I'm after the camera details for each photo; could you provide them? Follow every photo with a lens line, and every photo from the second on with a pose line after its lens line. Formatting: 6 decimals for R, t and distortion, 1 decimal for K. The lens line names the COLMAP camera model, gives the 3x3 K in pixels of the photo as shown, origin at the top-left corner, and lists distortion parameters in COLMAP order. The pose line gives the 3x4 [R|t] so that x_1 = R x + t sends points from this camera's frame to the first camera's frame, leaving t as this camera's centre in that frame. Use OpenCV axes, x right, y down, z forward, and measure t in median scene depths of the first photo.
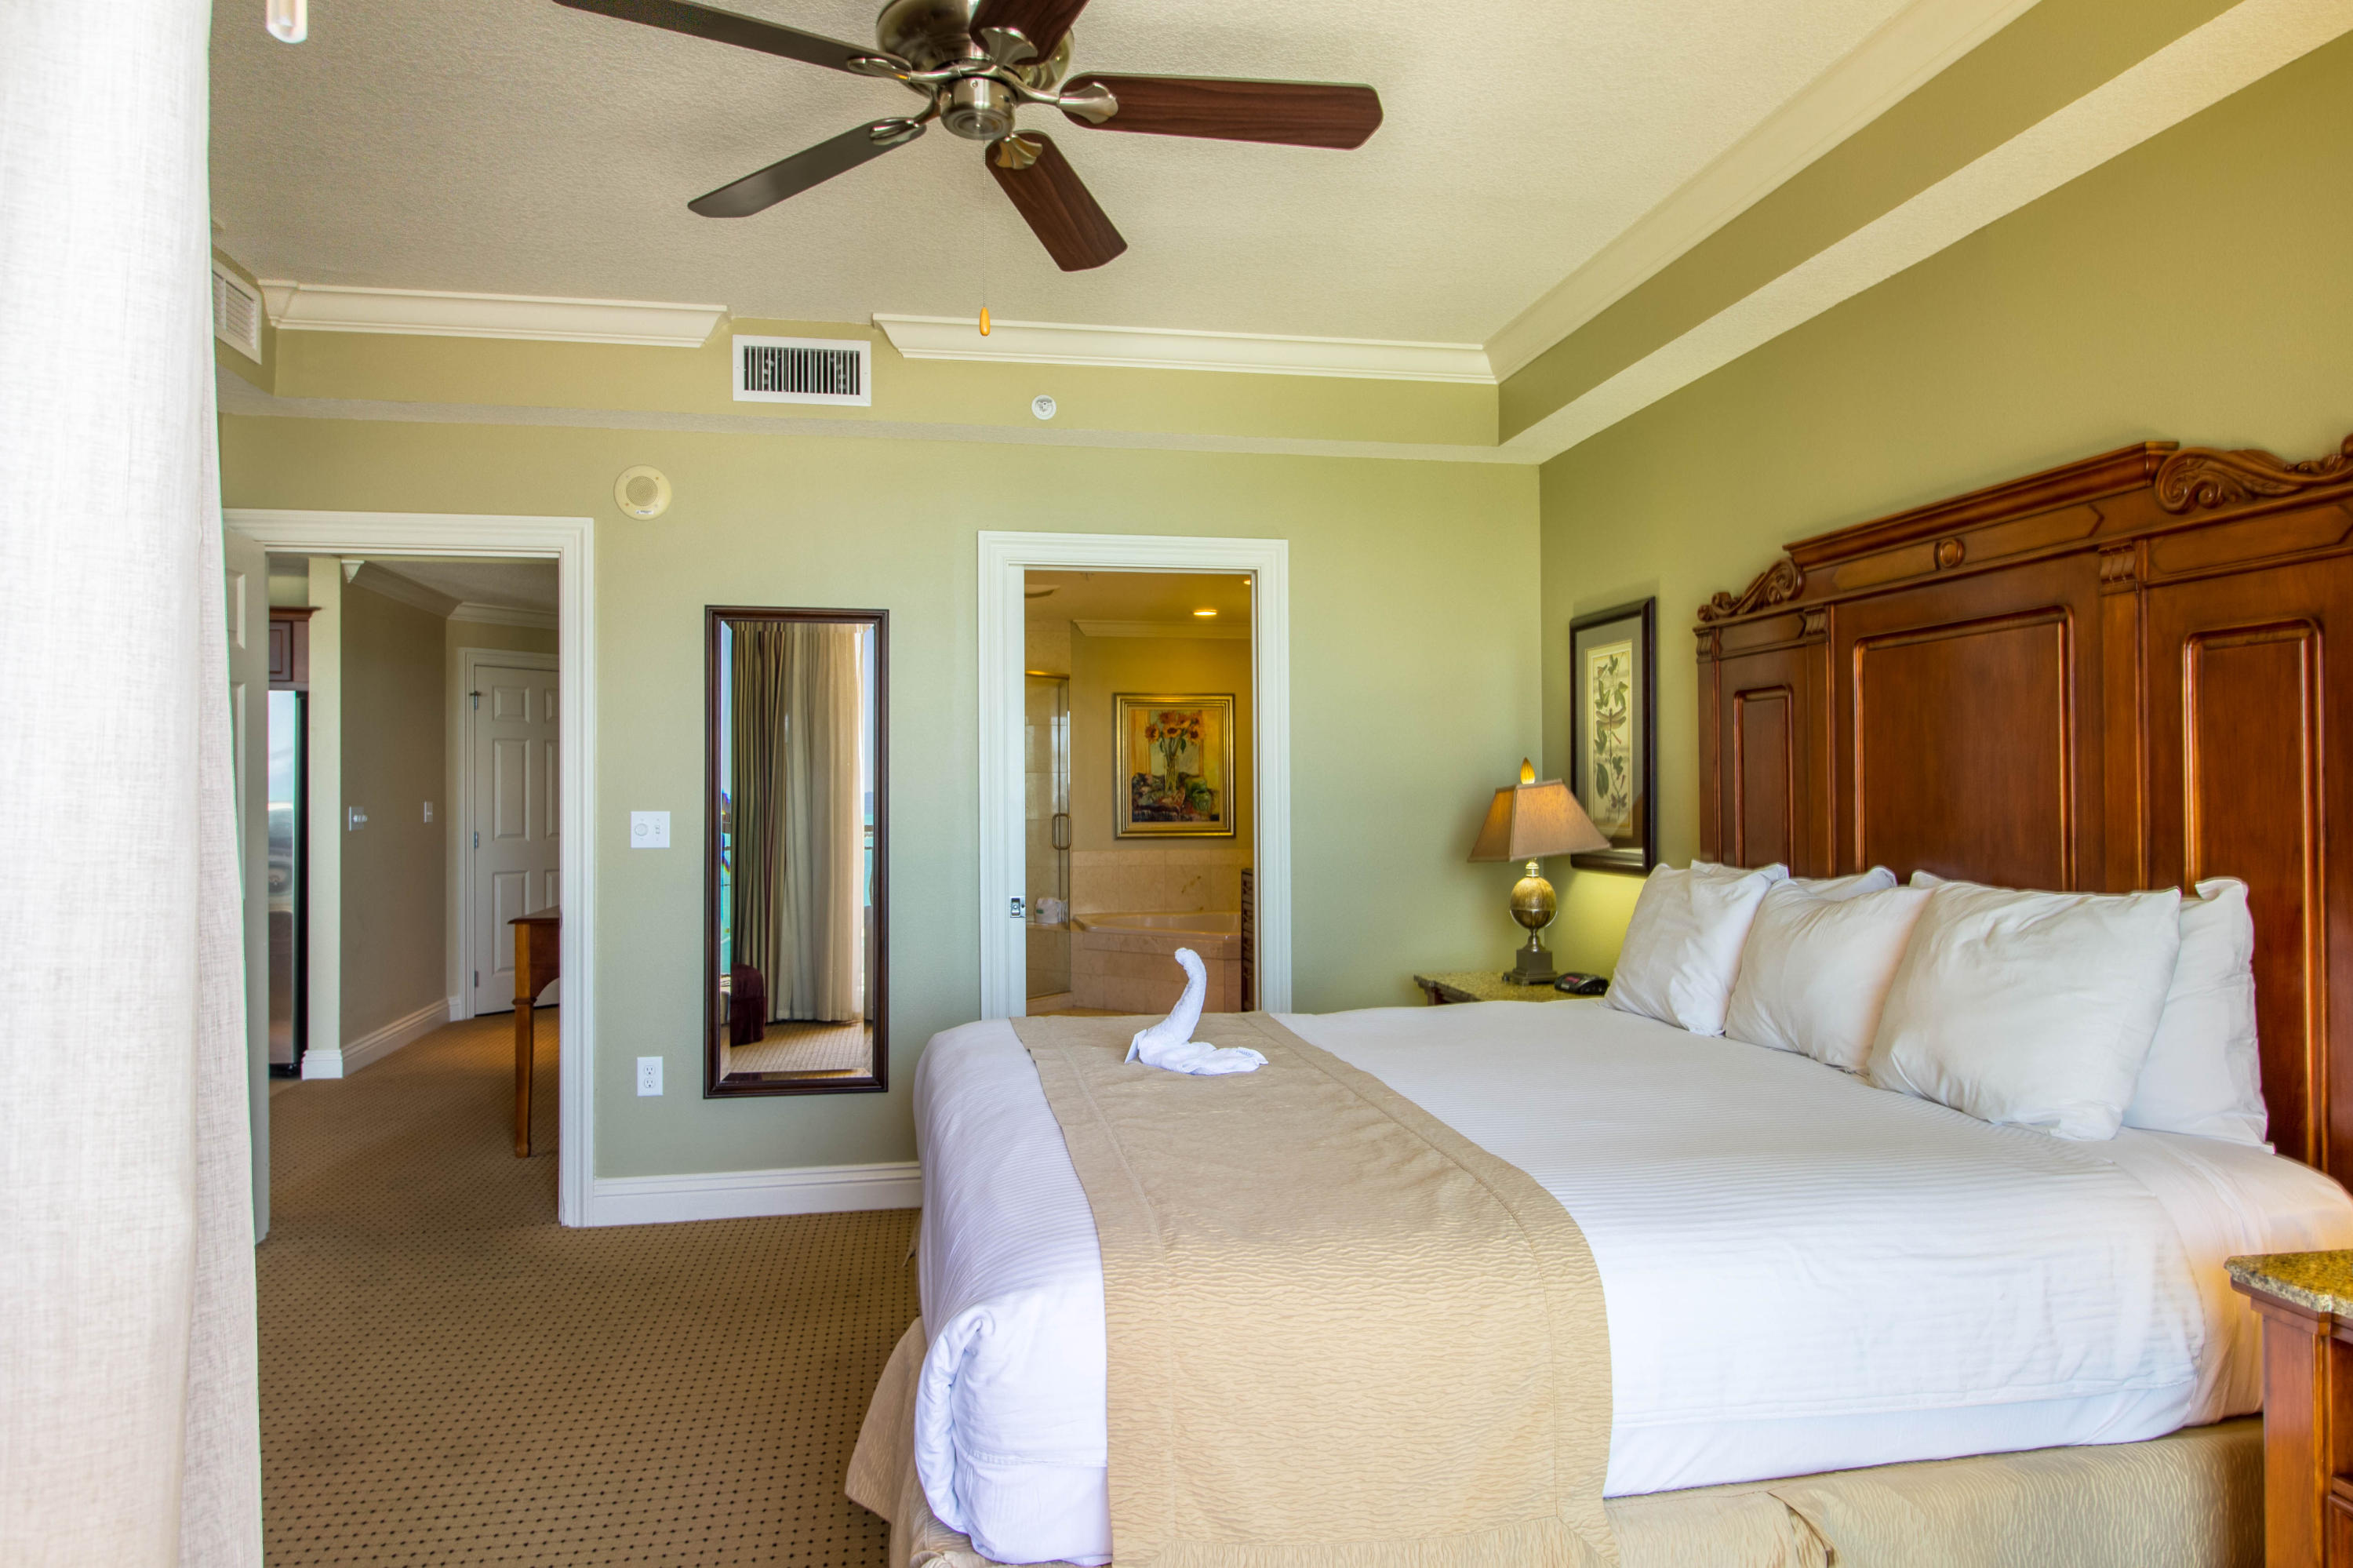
lens RADIAL K [[1408.4, 0, 1176.5], [0, 1408.4, 784.0], [0, 0, 1]] dist [0.000574, 0.000156]
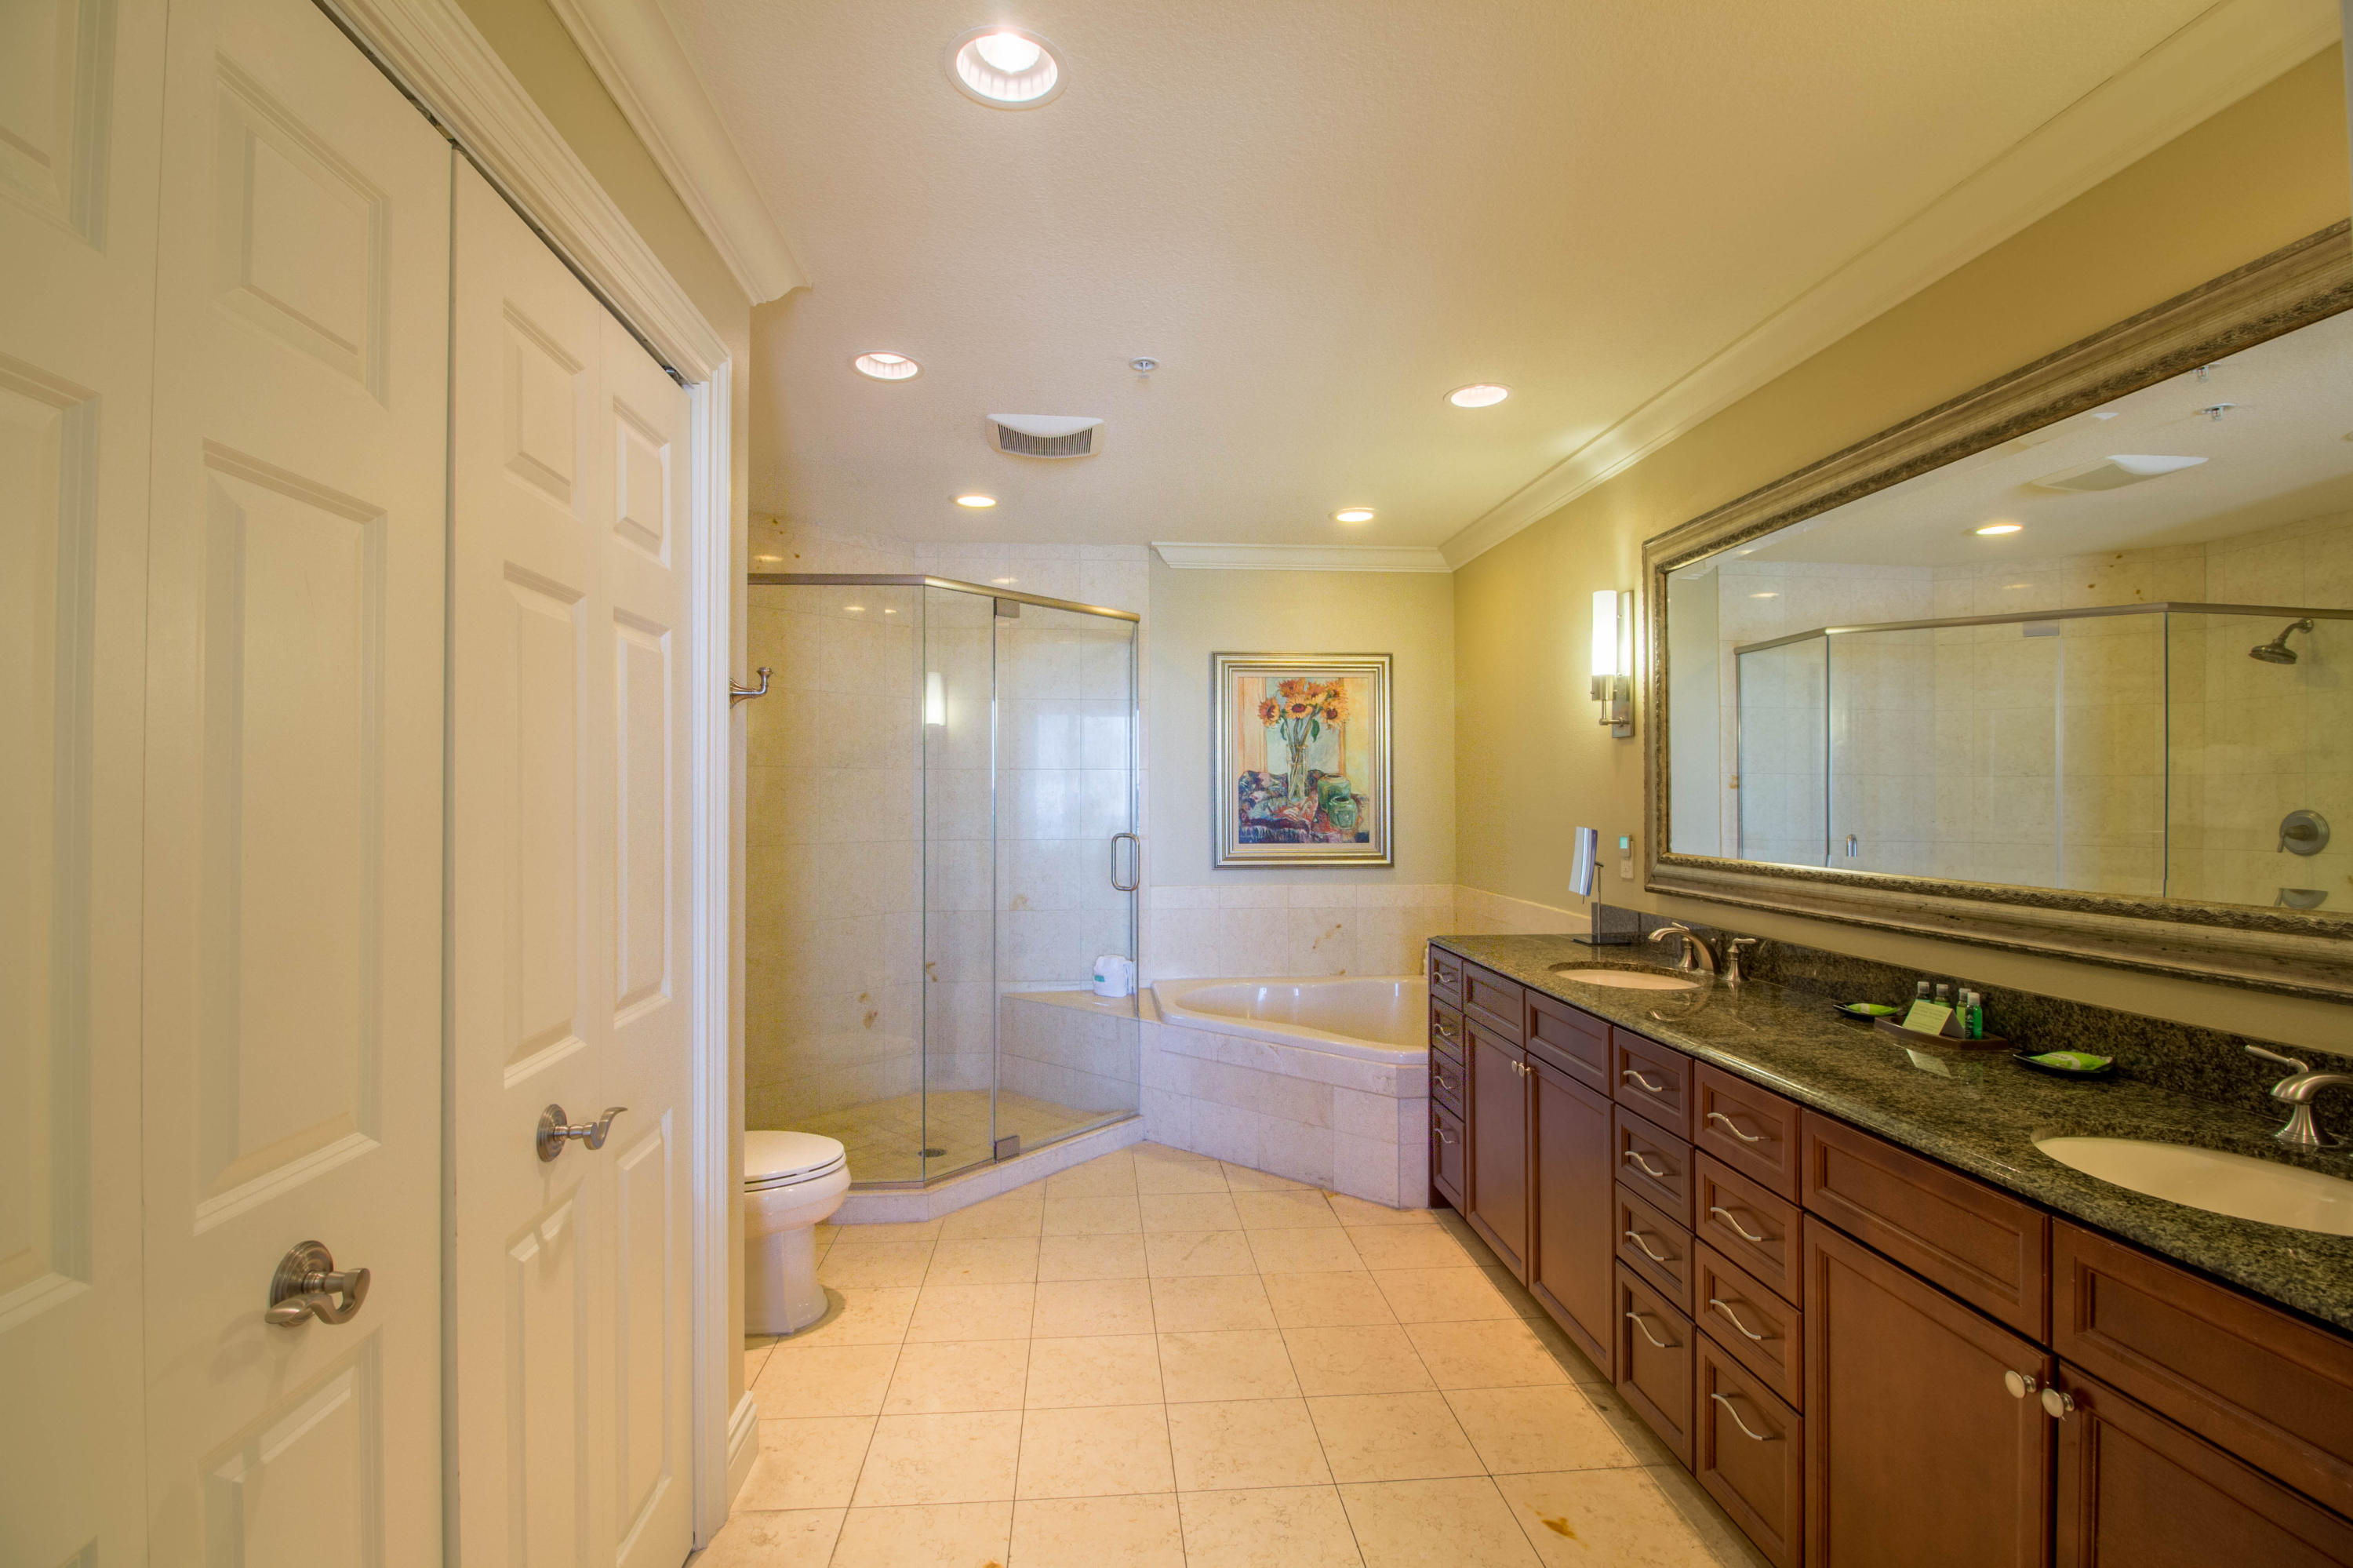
lens RADIAL K [[1088.7, 0, 1173.8], [0, 1088.7, 777.0], [0, 0, 1]] dist [0.000041, -0.013506]
pose [[0.995716, 0.007068, -0.092193, -0.014984], [-0.006949, 0.999975, 0.001613, -0.005526], [0.092202, -0.000965, 0.995740, 0.486166]]
